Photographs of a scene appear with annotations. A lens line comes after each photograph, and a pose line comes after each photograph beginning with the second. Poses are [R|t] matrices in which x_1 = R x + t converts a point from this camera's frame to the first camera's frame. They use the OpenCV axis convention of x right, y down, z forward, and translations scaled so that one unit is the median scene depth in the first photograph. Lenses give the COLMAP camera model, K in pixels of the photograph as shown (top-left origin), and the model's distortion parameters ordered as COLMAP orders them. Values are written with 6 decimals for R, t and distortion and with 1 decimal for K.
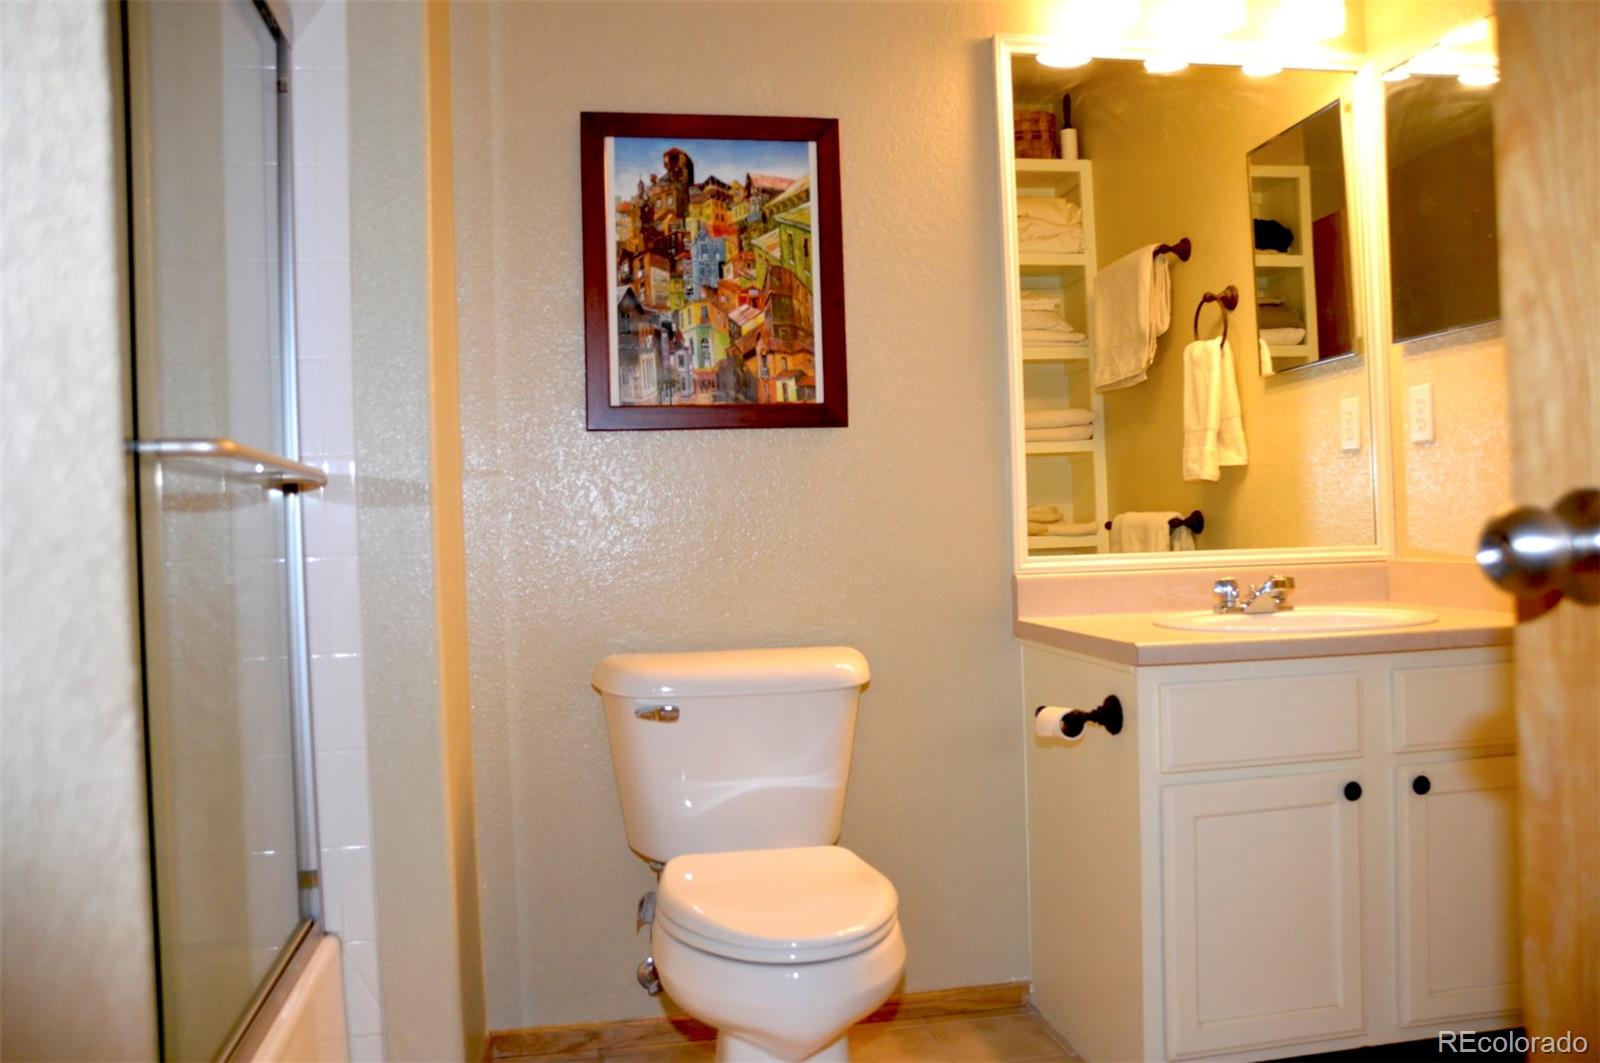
lens RADIAL K [[1290.5, 0, 799.6], [0, 1290.5, 540.6], [0, 0, 1]] dist [-0.099021, 0.060254]
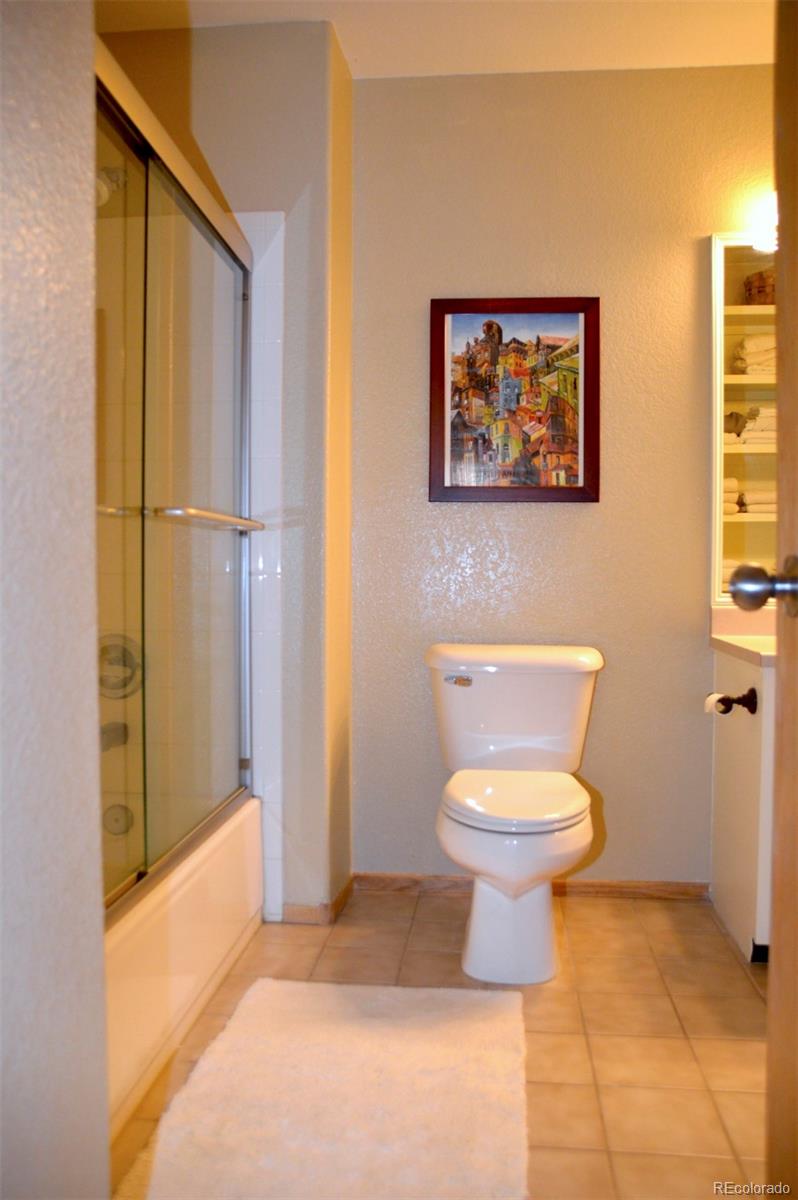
lens RADIAL K [[967.9, 0, 397.3], [0, 967.9, 596.6], [0, 0, 1]] dist [-0.099021, 0.060254]
pose [[0.960624, 0.042711, -0.274548, 0.126916], [-0.037123, 0.998985, 0.025518, 0.001912], [0.275360, -0.014321, 0.961235, -0.152760]]
